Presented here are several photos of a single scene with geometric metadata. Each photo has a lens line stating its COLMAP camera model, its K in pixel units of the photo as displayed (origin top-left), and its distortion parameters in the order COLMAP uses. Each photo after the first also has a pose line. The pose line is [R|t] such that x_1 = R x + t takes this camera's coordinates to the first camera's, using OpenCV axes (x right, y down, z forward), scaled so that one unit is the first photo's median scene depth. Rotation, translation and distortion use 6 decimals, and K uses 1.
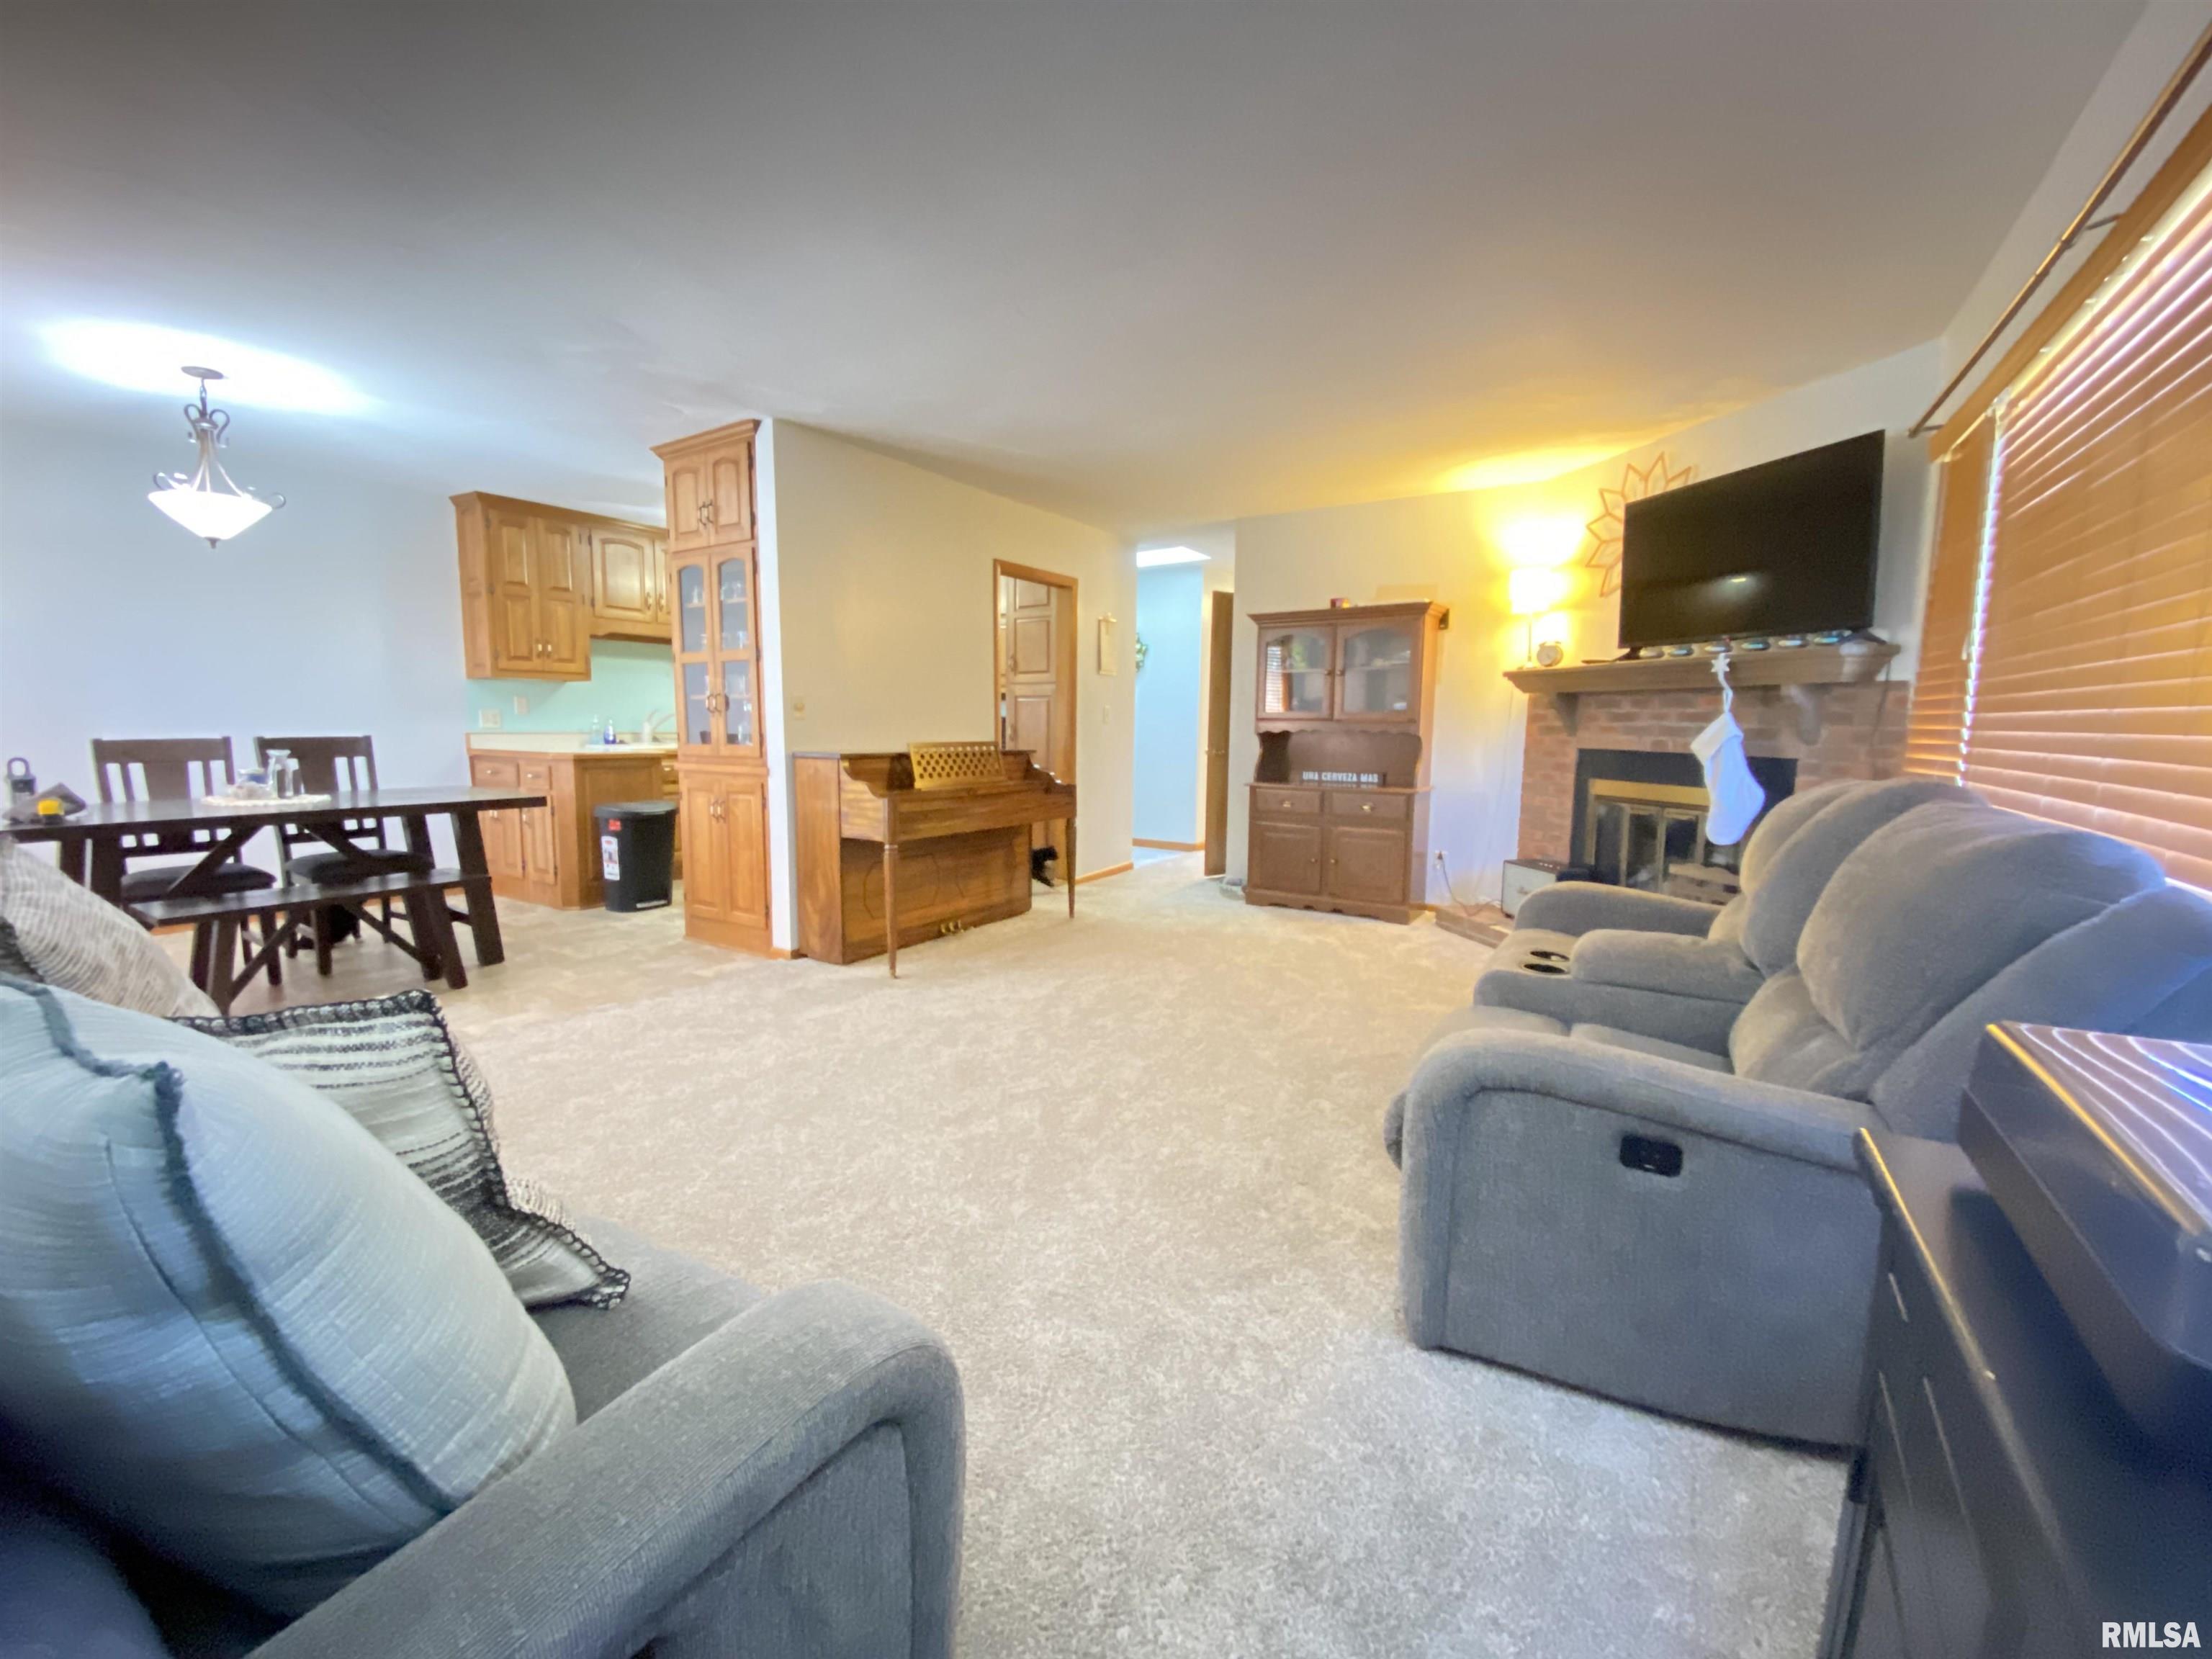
lens RADIAL K [[905.7, 0, 1107.1], [0, 905.7, 832.2], [0, 0, 1]] dist [-0.003354, -0.000506]
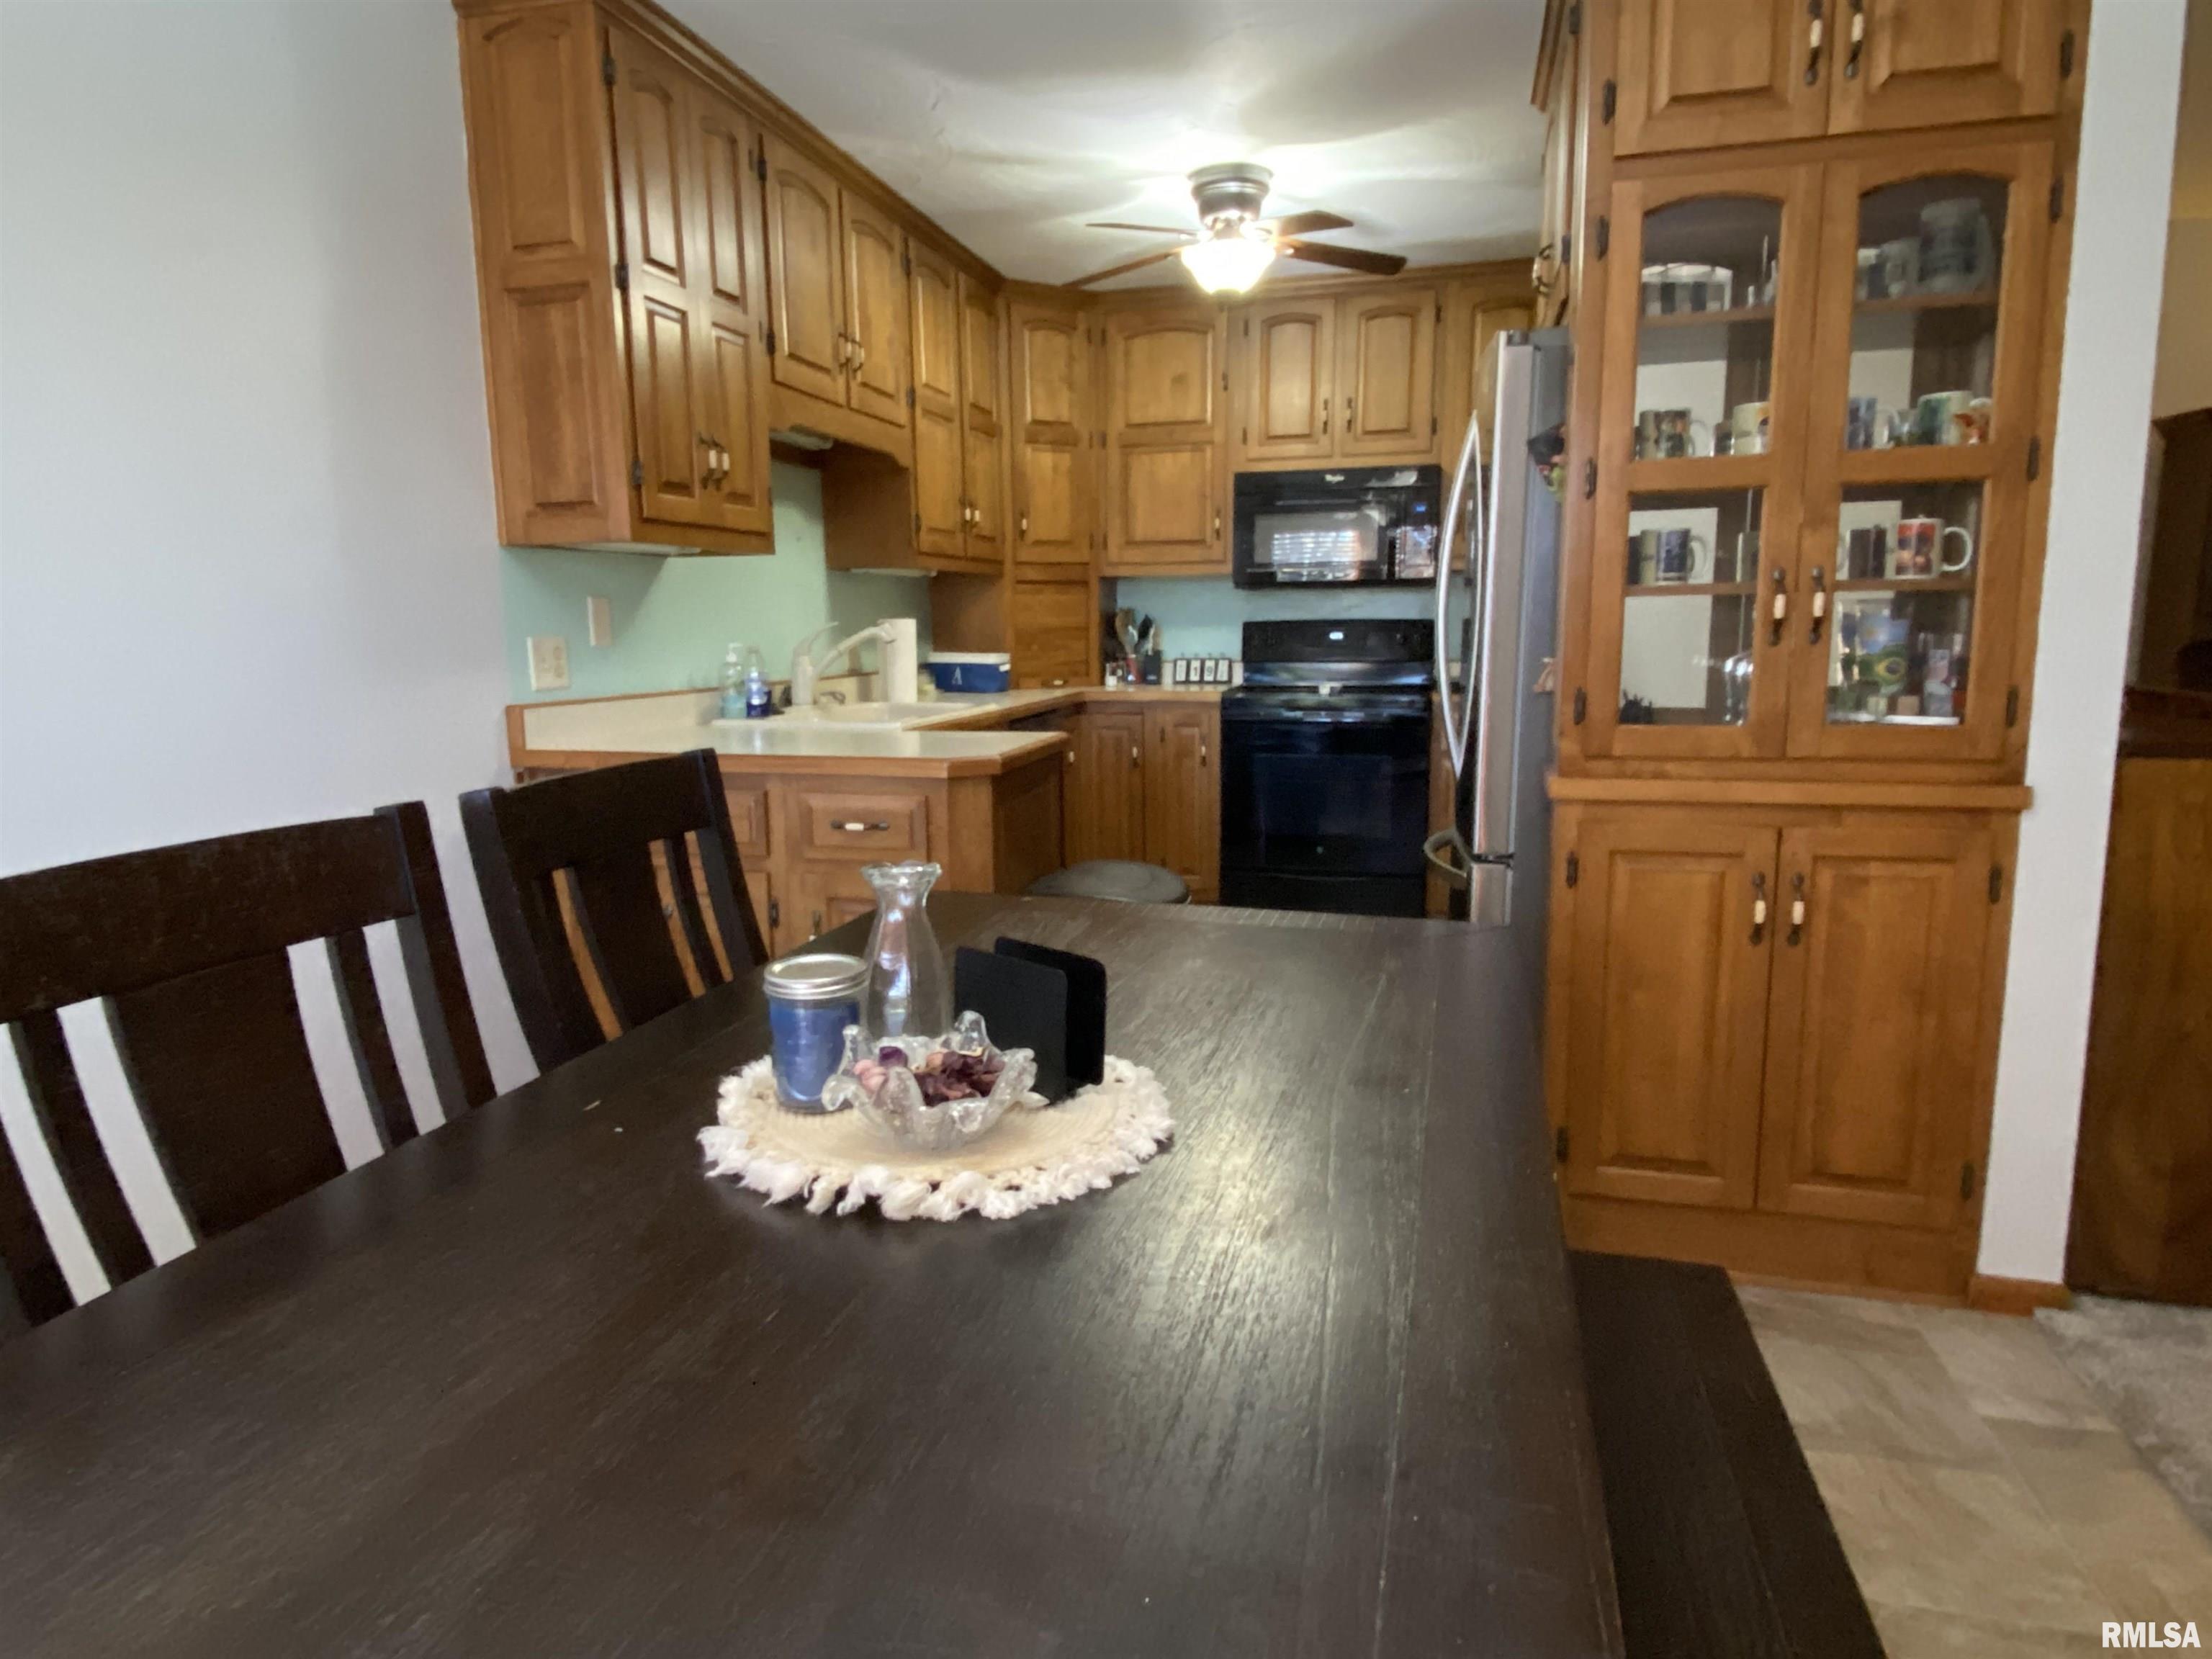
lens RADIAL K [[1248.8, 0, 1106.9], [0, 1248.8, 818.4], [0, 0, 1]] dist [-0.002092, -0.000628]
pose [[0.950632, -0.068047, 0.302768, -0.803114], [0.057936, 0.997425, 0.042264, -0.093447], [-0.304864, -0.022637, 0.952127, 0.601378]]
